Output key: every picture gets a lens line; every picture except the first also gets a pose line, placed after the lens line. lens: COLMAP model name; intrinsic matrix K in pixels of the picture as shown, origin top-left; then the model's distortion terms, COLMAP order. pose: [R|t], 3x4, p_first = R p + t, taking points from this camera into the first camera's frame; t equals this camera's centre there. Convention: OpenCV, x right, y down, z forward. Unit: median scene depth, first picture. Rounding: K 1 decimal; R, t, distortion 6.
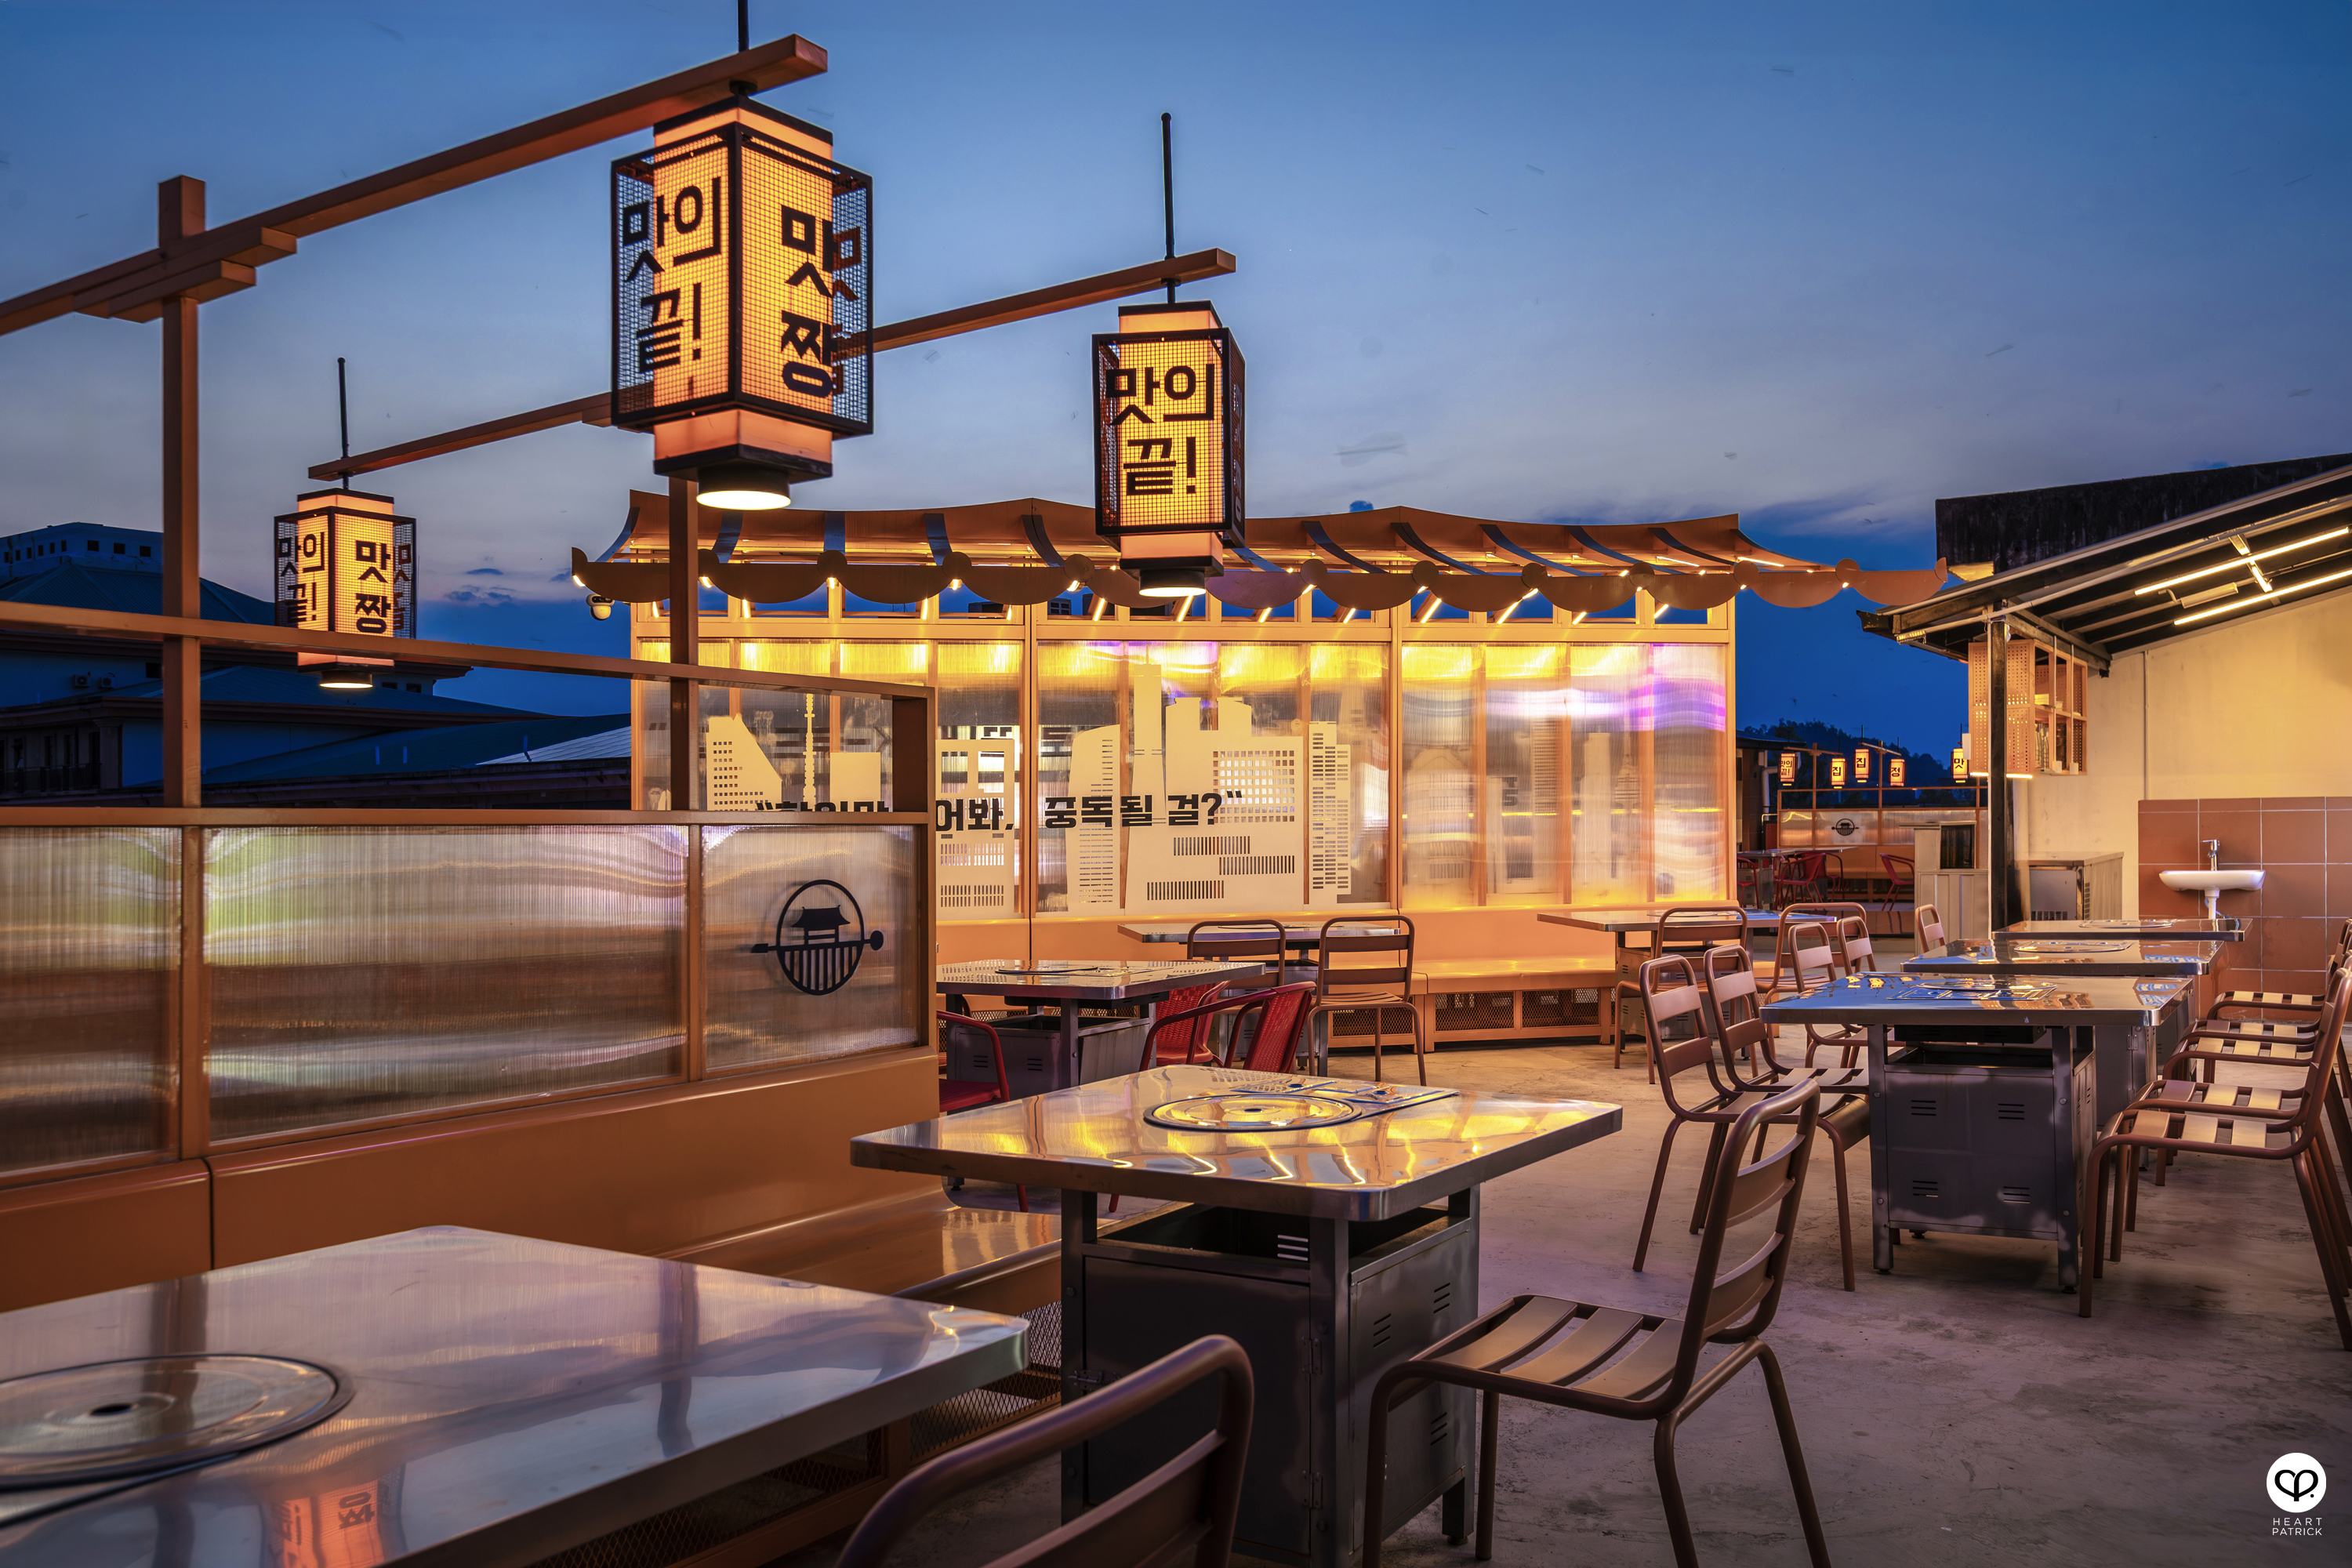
lens RADIAL K [[1749.8, 0, 1244.4], [0, 1749.8, 800.0], [0, 0, 1]] dist [-0.001525, 0.002284]
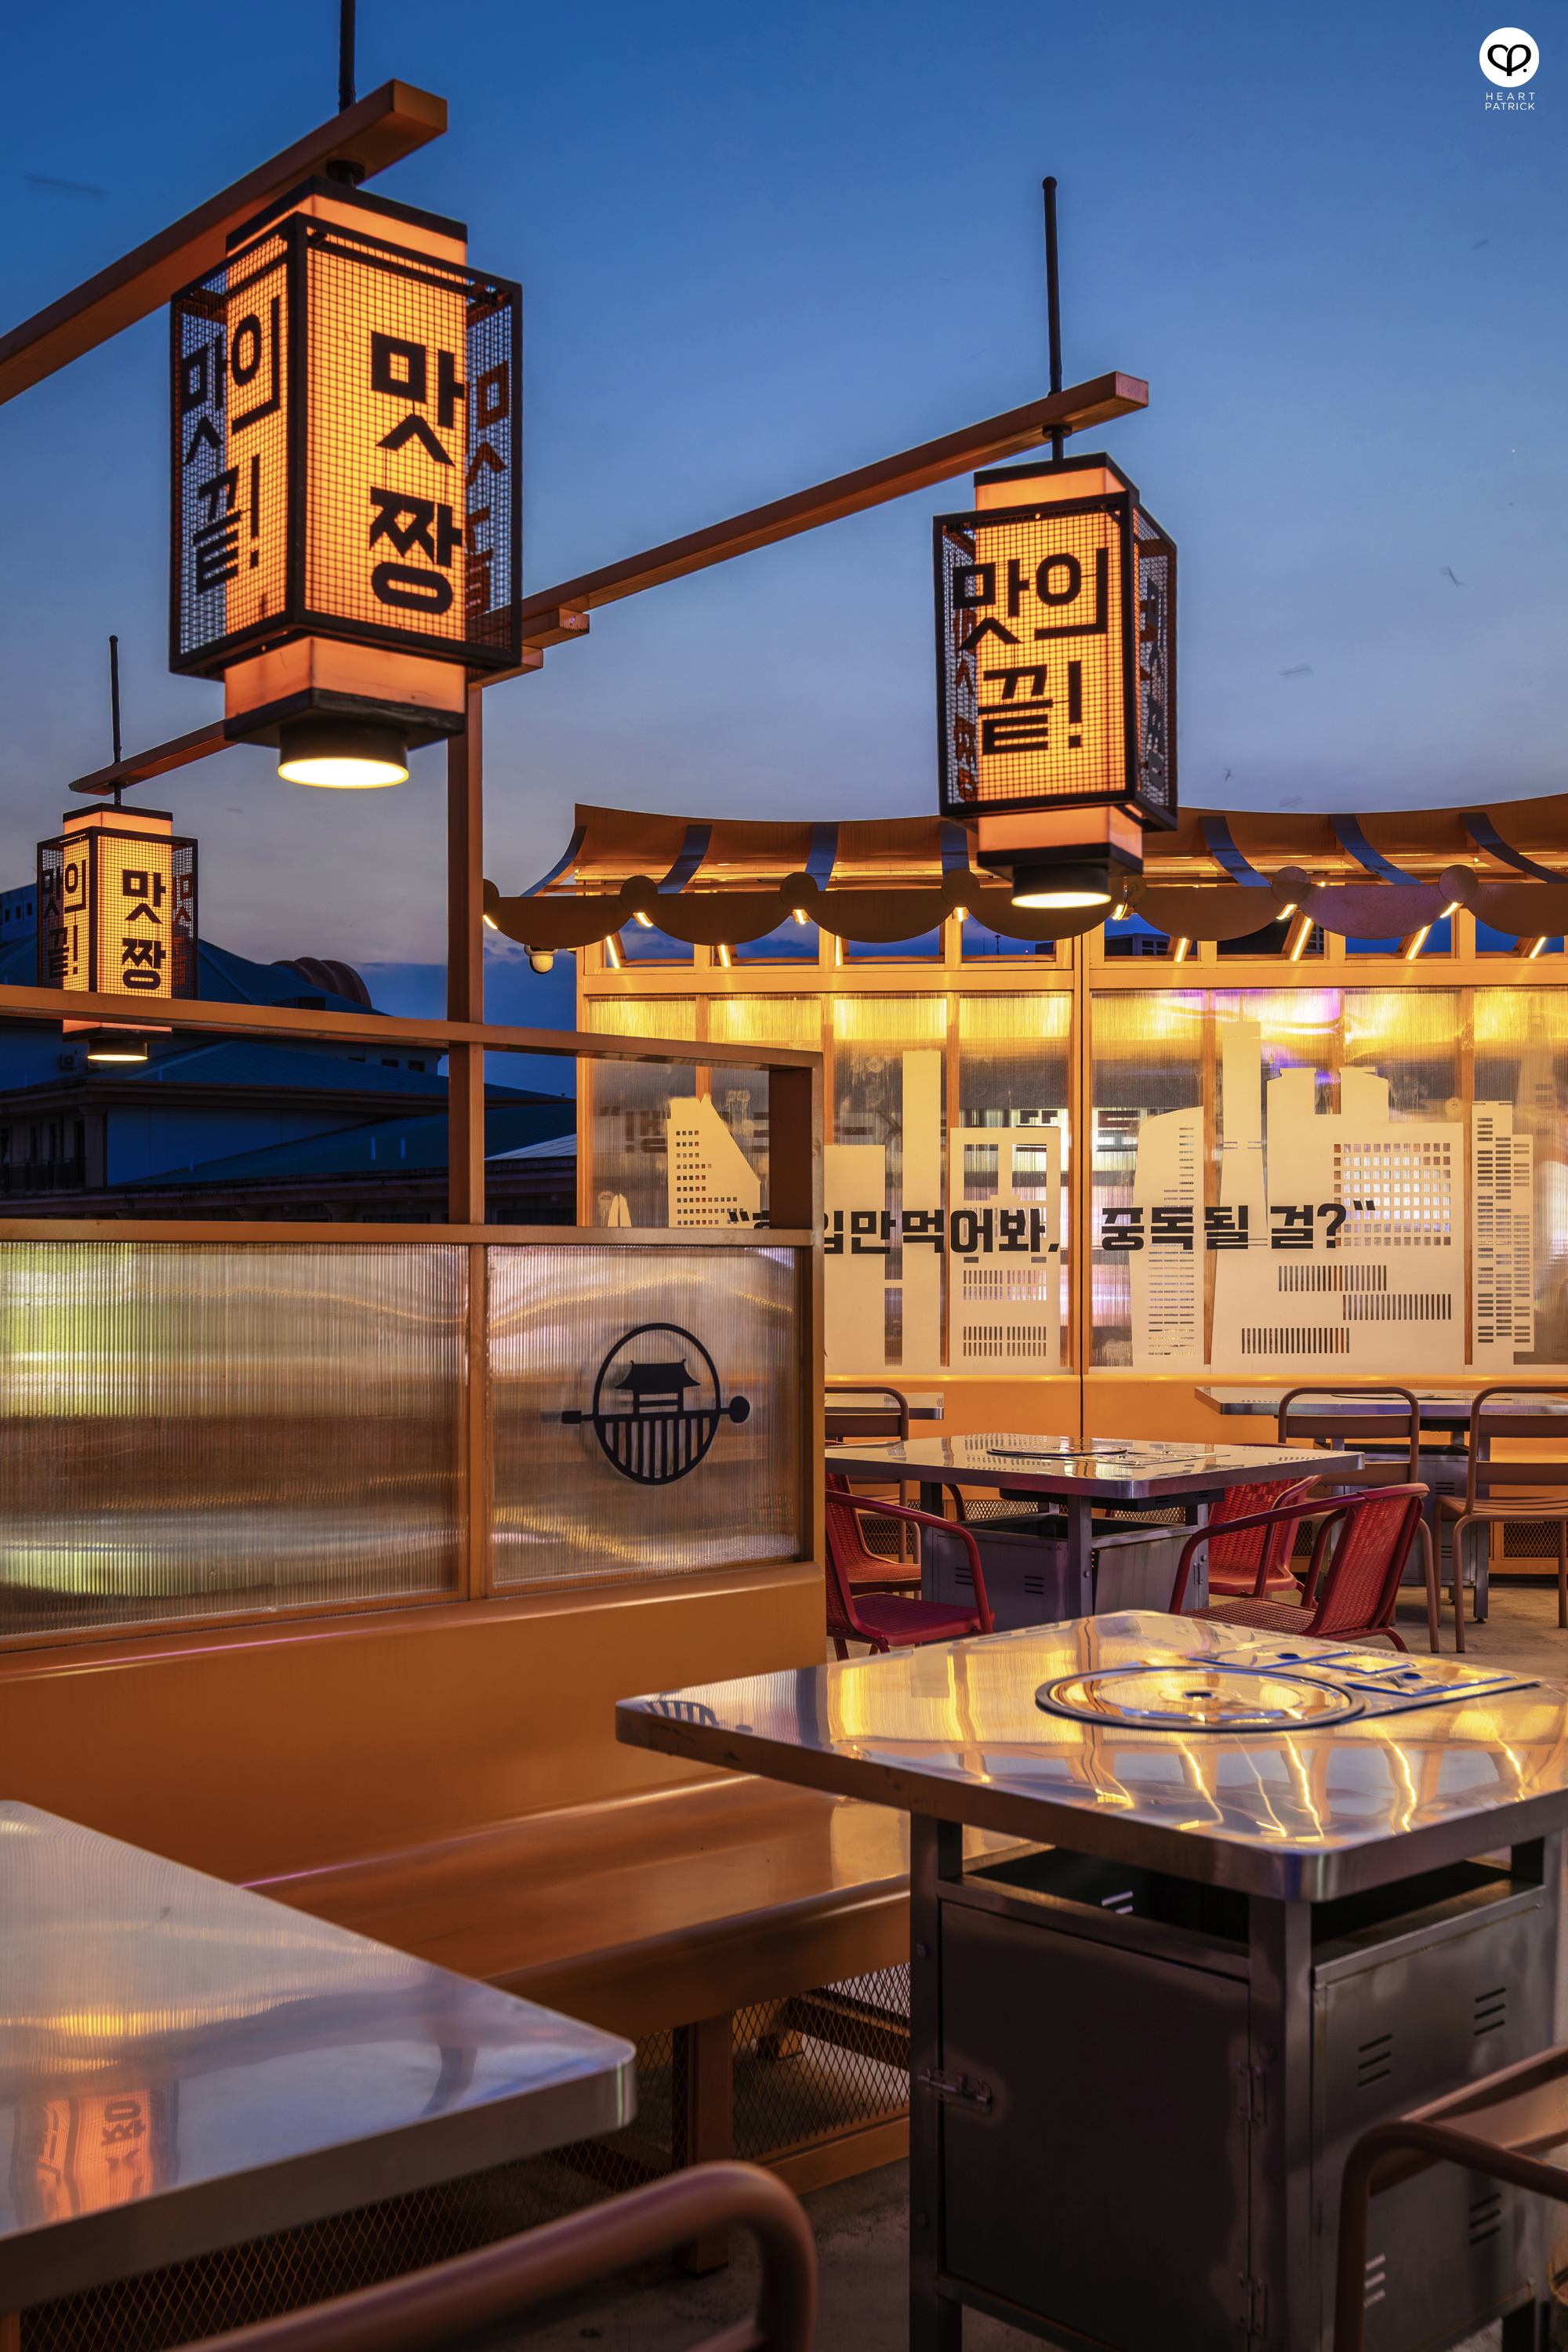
lens RADIAL K [[2408.4, 0, 784.0], [0, 2408.4, 1176.0], [0, 0, 1]] dist [-0.017474, 0.008593]
pose [[0.969384, 0.004117, -0.245516, 0.036670], [-0.007687, 0.999878, -0.013584, -0.001055], [0.245430, 0.015055, 0.969297, 0.045501]]
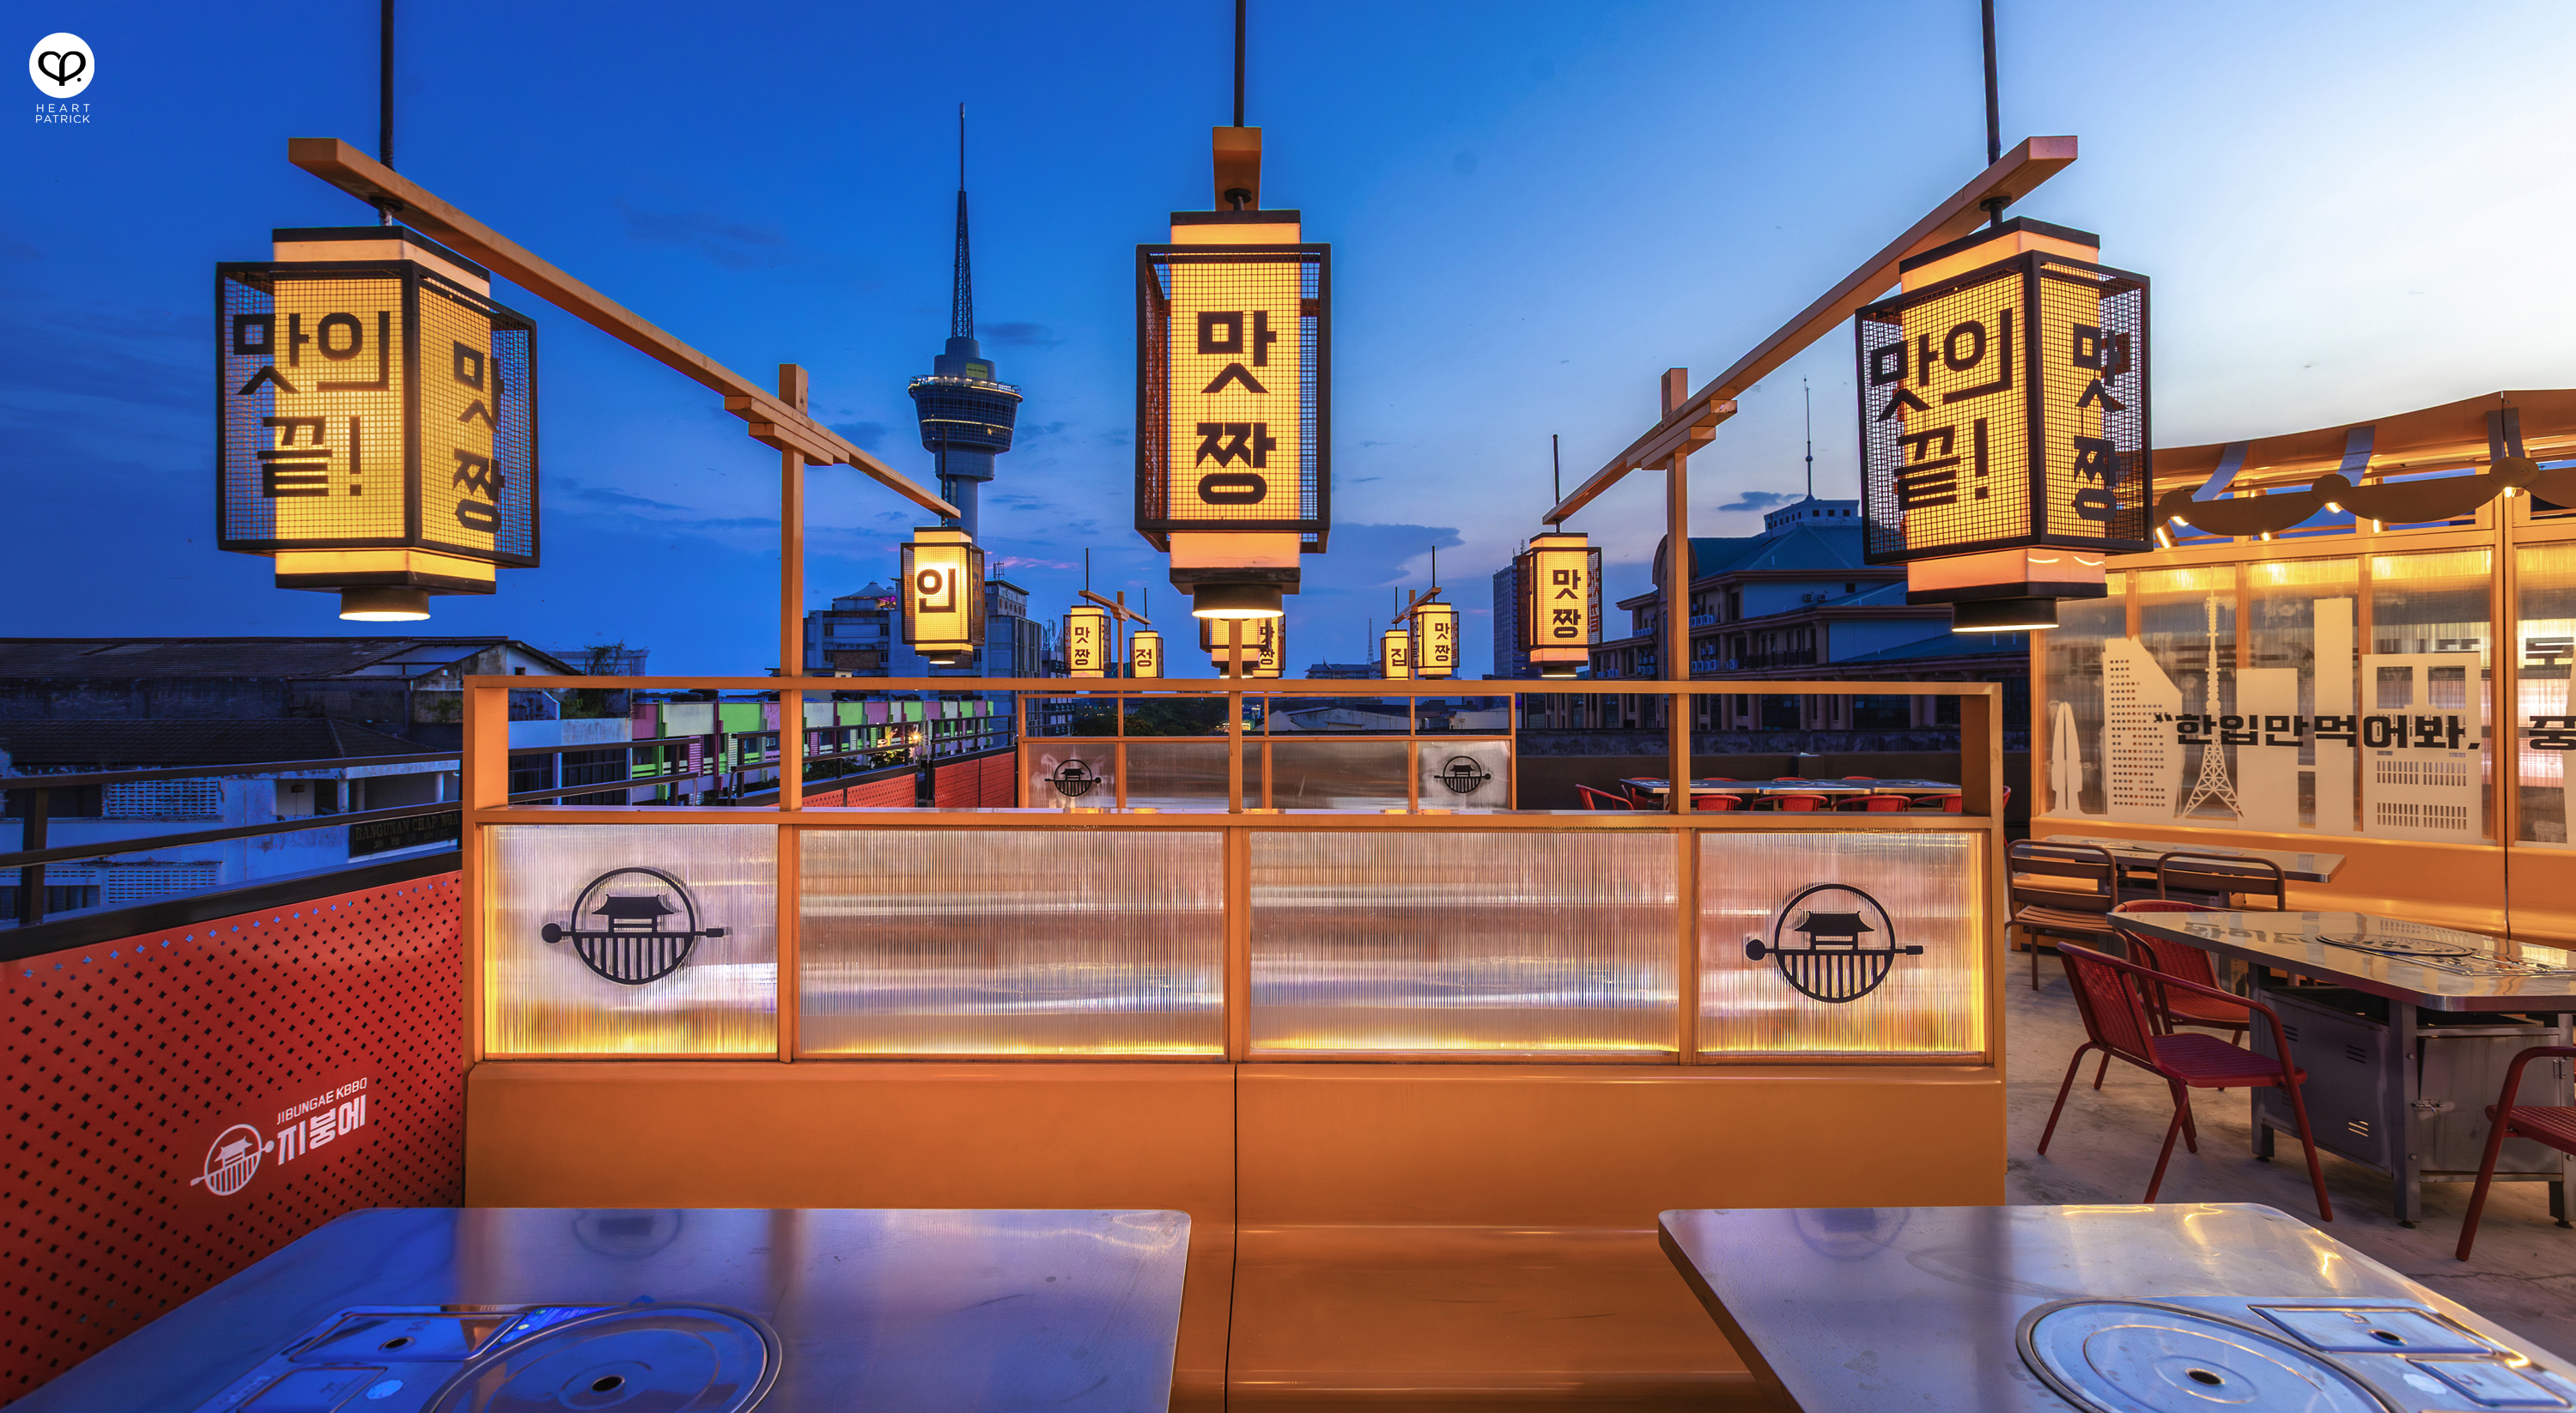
lens RADIAL K [[1222.4, 0, 1073.1], [0, 1222.4, 713.7], [0, 0, 1]] dist [0.001029, 0.000070]
pose [[0.546108, -0.002740, -0.837710, 0.078395], [0.002217, 0.999996, -0.001825, -0.037856], [0.837712, -0.000861, 0.546112, 0.181122]]
